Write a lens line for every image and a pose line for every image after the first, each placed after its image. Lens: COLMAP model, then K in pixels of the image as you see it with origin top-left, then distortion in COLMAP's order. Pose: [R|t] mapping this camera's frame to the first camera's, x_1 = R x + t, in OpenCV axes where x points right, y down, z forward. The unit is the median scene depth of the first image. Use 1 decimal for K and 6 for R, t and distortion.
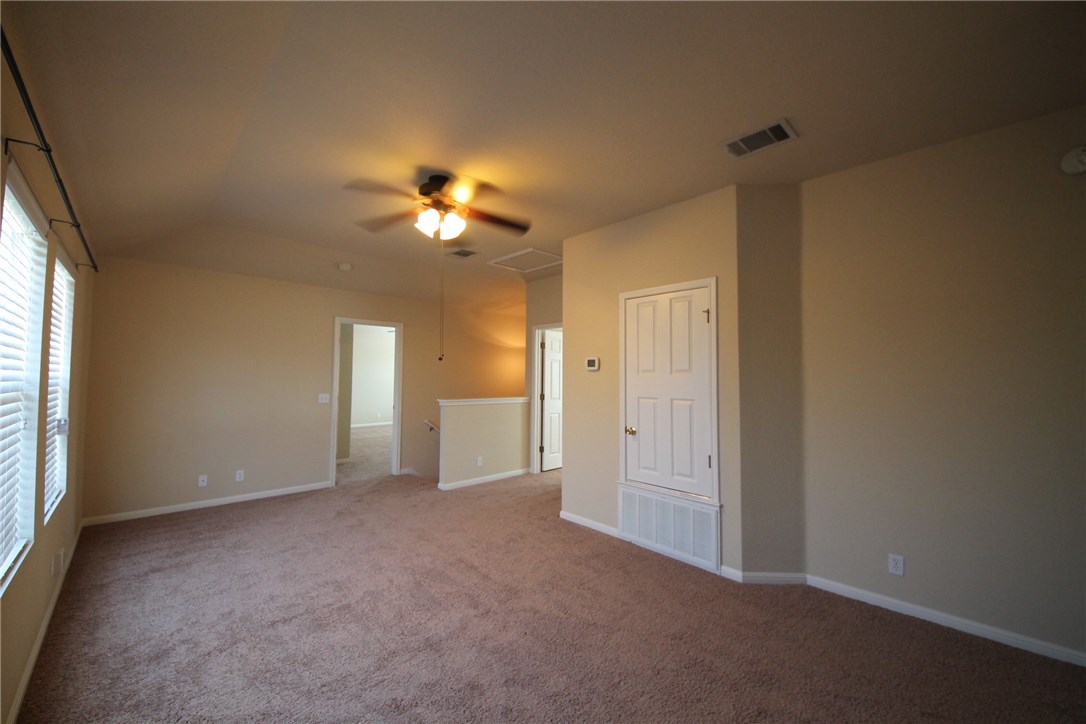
lens RADIAL K [[414.6, 0, 541.1], [0, 414.6, 359.4], [0, 0, 1]] dist [0.020994, -0.018269]
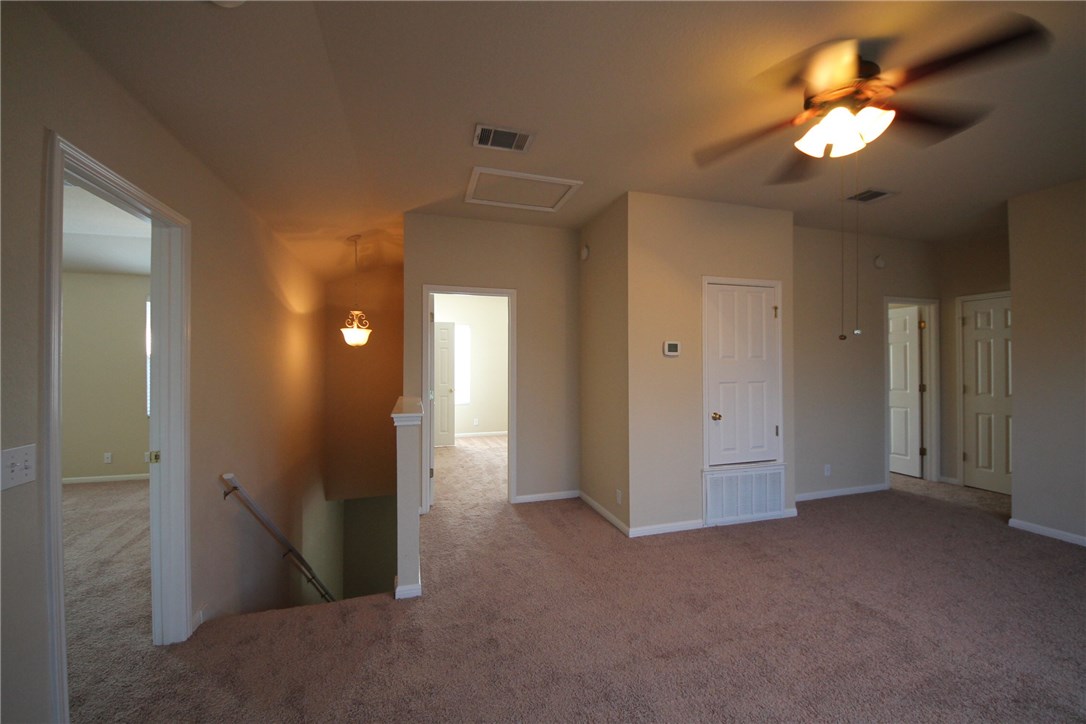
lens RADIAL K [[414.6, 0, 541.1], [0, 414.6, 359.4], [0, 0, 1]] dist [0.020994, -0.018269]
pose [[0.444864, -0.000330, 0.895598, -0.892677], [-0.030799, 0.999403, 0.015667, 0.032567], [-0.895068, -0.034553, 0.444588, 0.958196]]
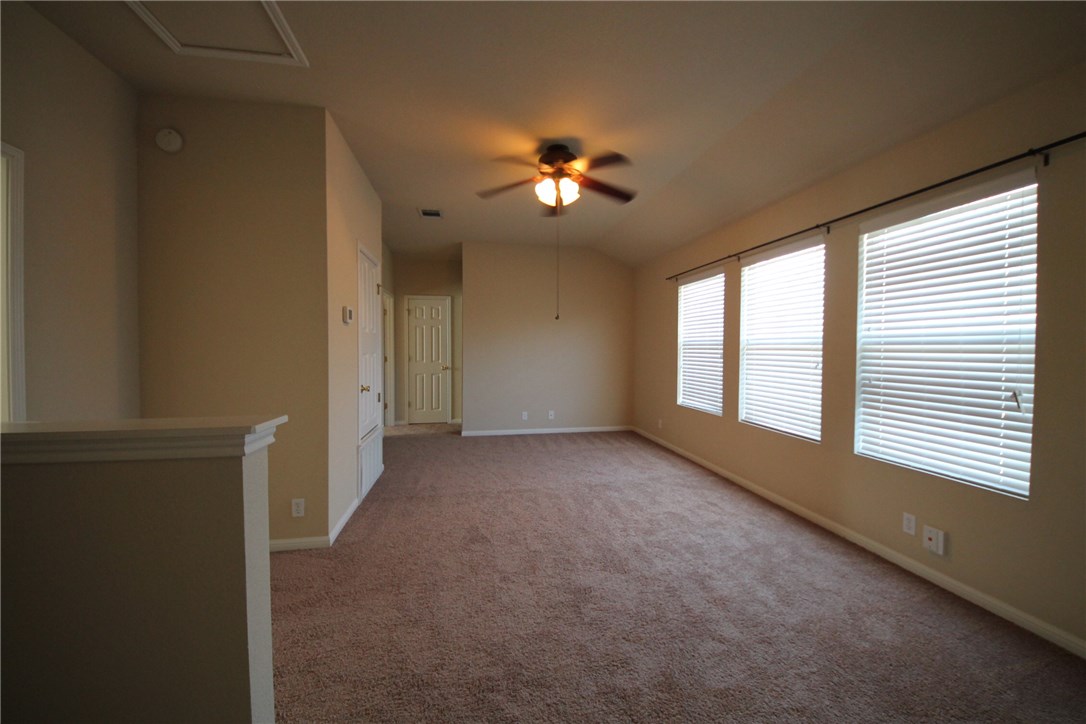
lens RADIAL K [[414.6, 0, 541.1], [0, 414.6, 359.4], [0, 0, 1]] dist [0.020994, -0.018269]
pose [[-0.835500, -0.023143, 0.549003, -0.680943], [-0.027525, 0.999621, 0.000250, 0.095373], [-0.548801, -0.014903, -0.835820, 1.645570]]
